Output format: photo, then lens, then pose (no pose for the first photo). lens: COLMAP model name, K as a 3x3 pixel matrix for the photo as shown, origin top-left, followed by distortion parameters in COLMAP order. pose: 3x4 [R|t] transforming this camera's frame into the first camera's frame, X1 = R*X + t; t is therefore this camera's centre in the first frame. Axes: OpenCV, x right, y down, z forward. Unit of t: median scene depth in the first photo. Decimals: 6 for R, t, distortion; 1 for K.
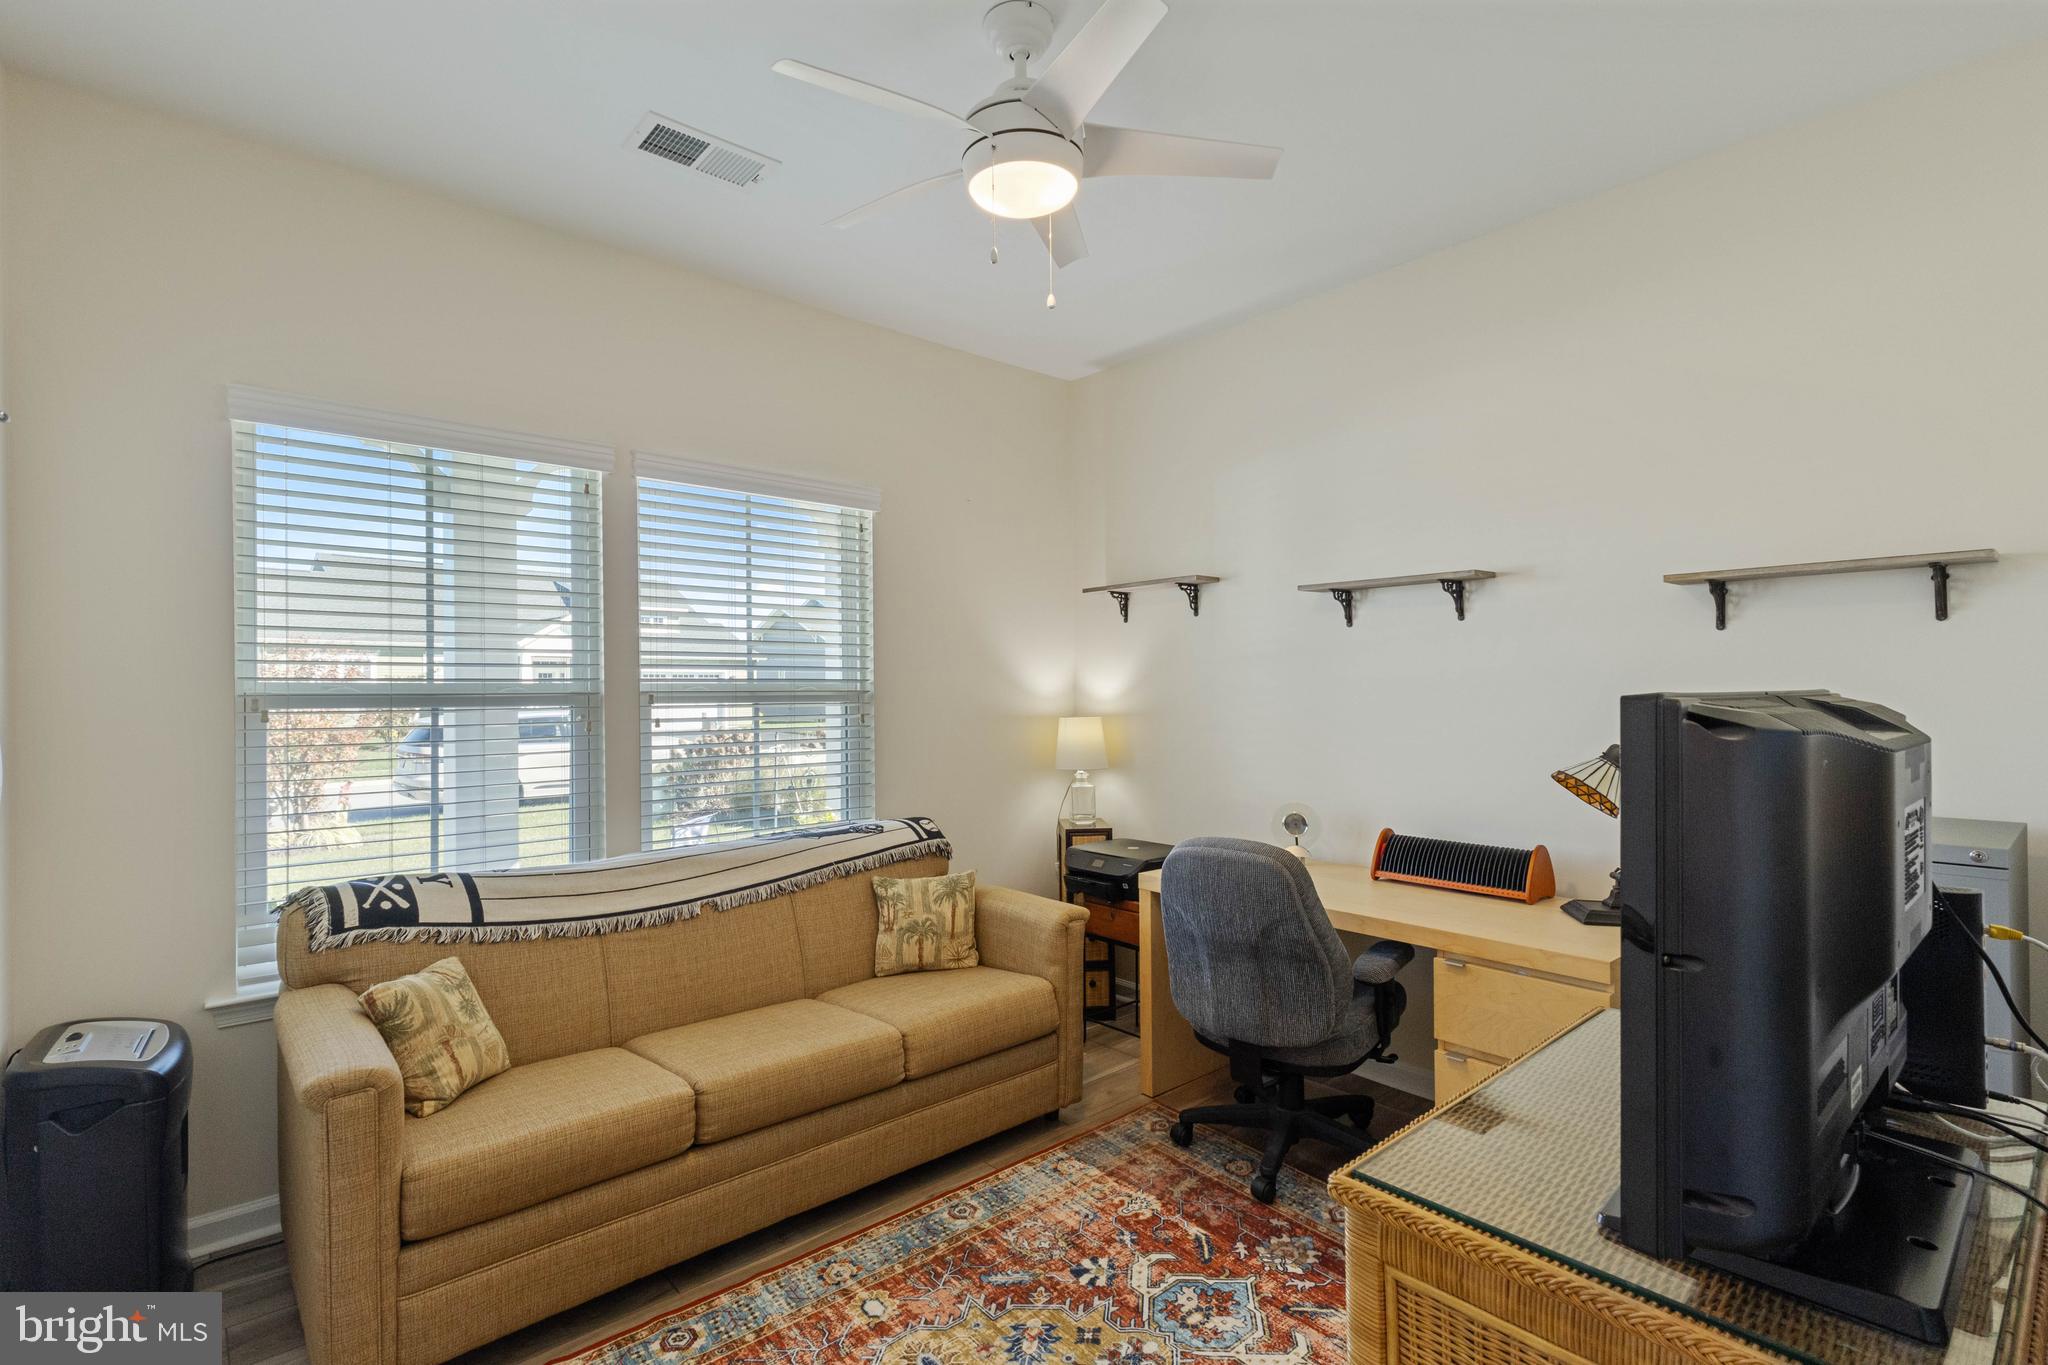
lens RADIAL K [[956.8, 0, 1020.7], [0, 956.8, 687.5], [0, 0, 1]] dist [0.001884, 0.000410]
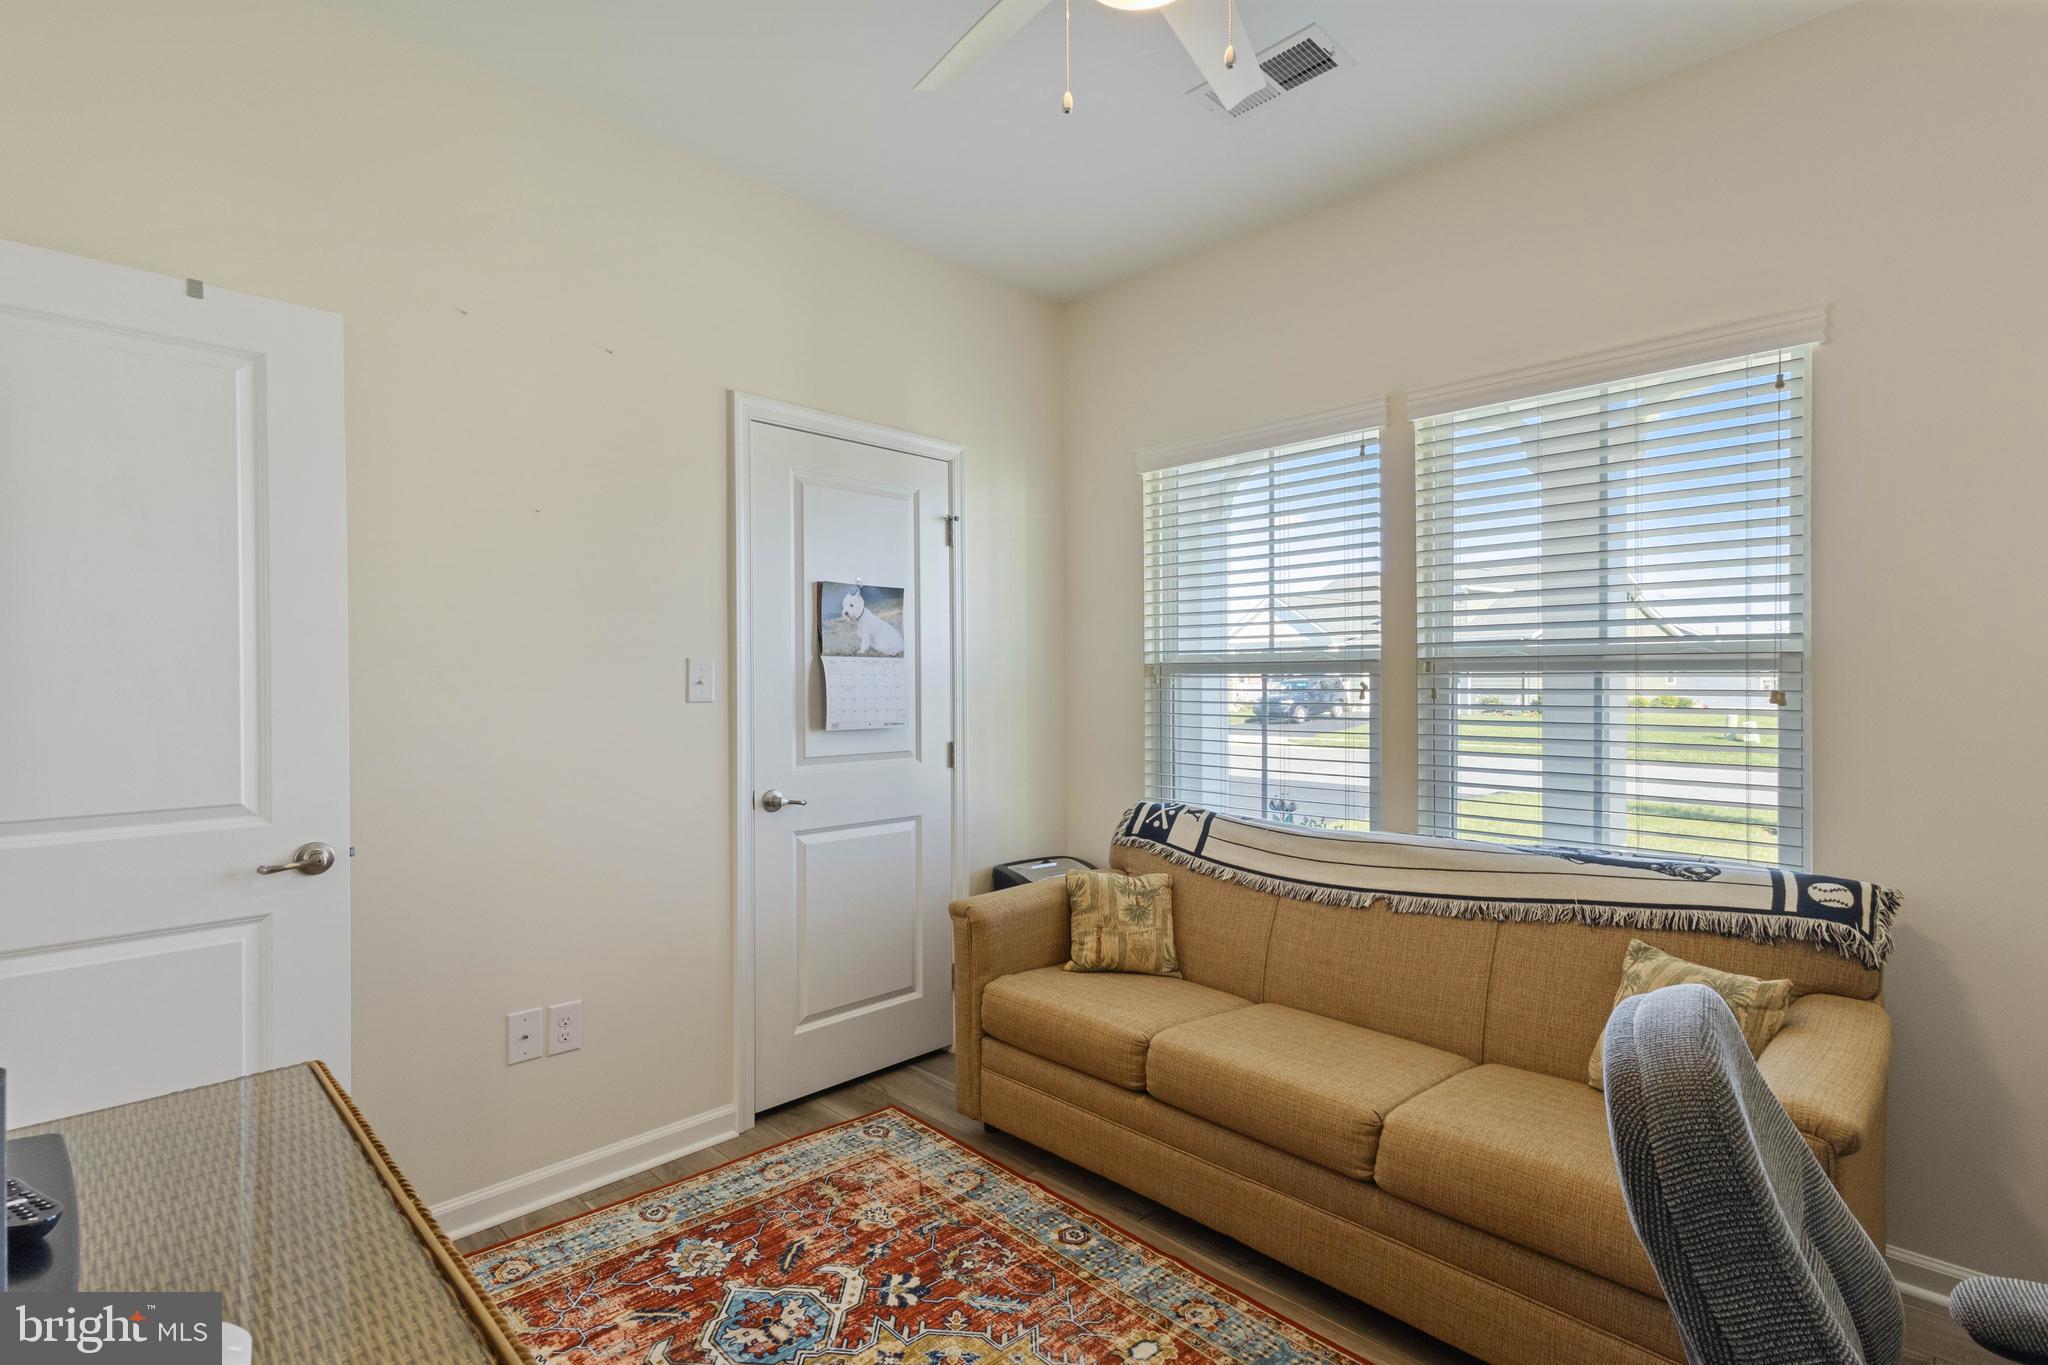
lens RADIAL K [[963.6, 0, 1004.6], [0, 963.6, 684.9], [0, 0, 1]] dist [0.022288, 0.000167]
pose [[0.050985, 0.020979, -0.998479, 0.686820], [0.013597, 0.999672, 0.021698, 0.006734], [0.998607, -0.014683, 0.050683, 0.780878]]
